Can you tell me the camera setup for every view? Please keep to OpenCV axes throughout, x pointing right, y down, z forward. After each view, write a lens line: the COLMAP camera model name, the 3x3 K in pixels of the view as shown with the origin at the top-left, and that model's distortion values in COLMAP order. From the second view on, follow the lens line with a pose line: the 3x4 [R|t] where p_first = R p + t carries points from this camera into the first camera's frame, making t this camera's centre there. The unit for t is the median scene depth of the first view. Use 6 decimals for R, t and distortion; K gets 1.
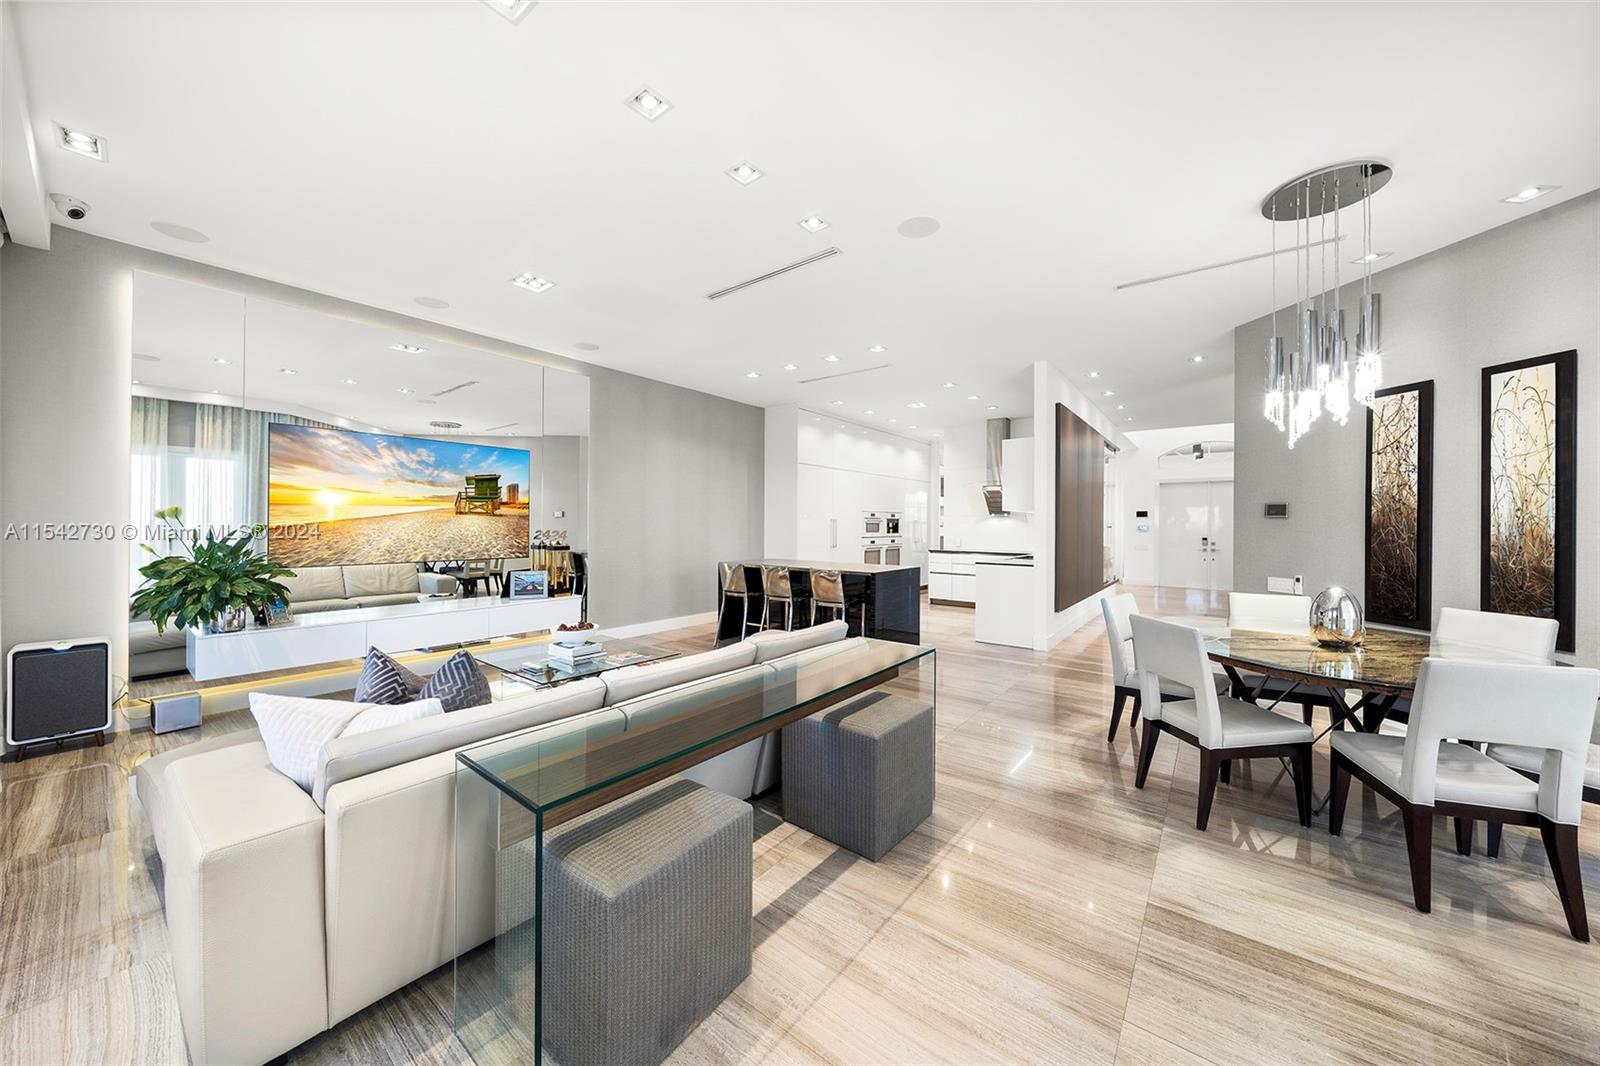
lens RADIAL K [[553.1, 0, 803.4], [0, 553.1, 528.6], [0, 0, 1]] dist [-0.006138, 0.000145]
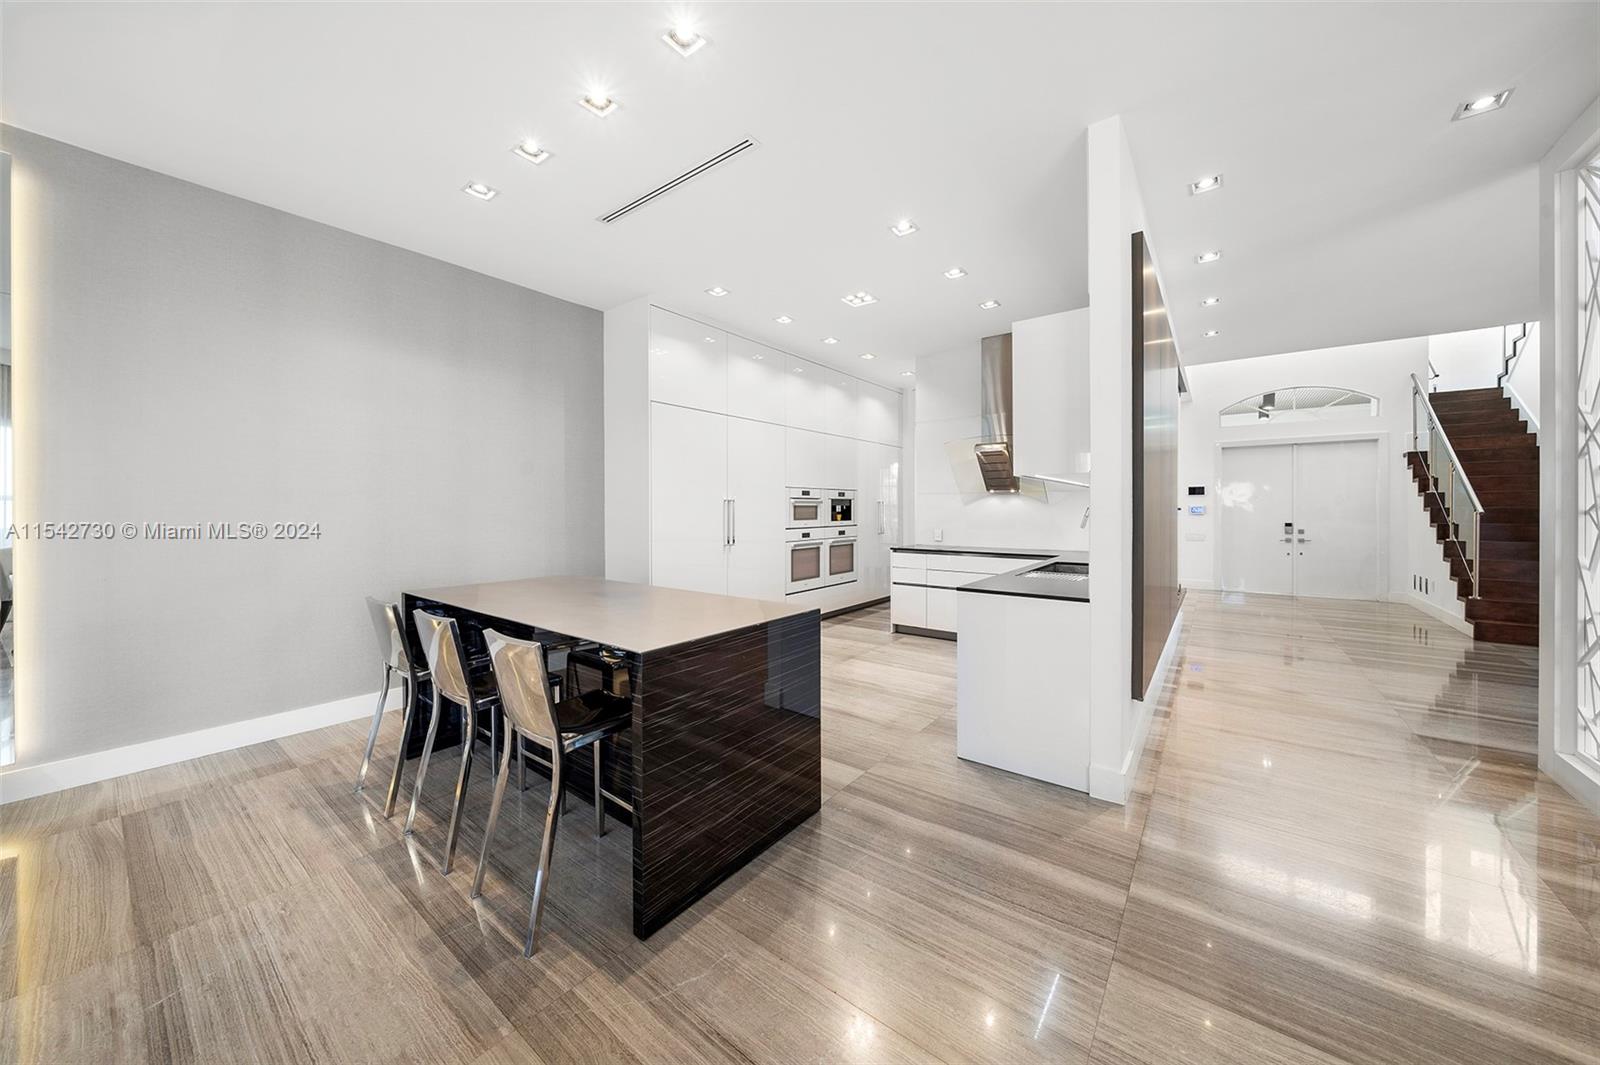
lens RADIAL K [[553.1, 0, 794.6], [0, 553.1, 519.9], [0, 0, 1]] dist [-0.006138, 0.000145]
pose [[0.999899, -0.011263, -0.008638, 0.117207], [0.011273, 0.999936, 0.001143, 0.005708], [0.008624, -0.001240, 0.999962, 0.351596]]
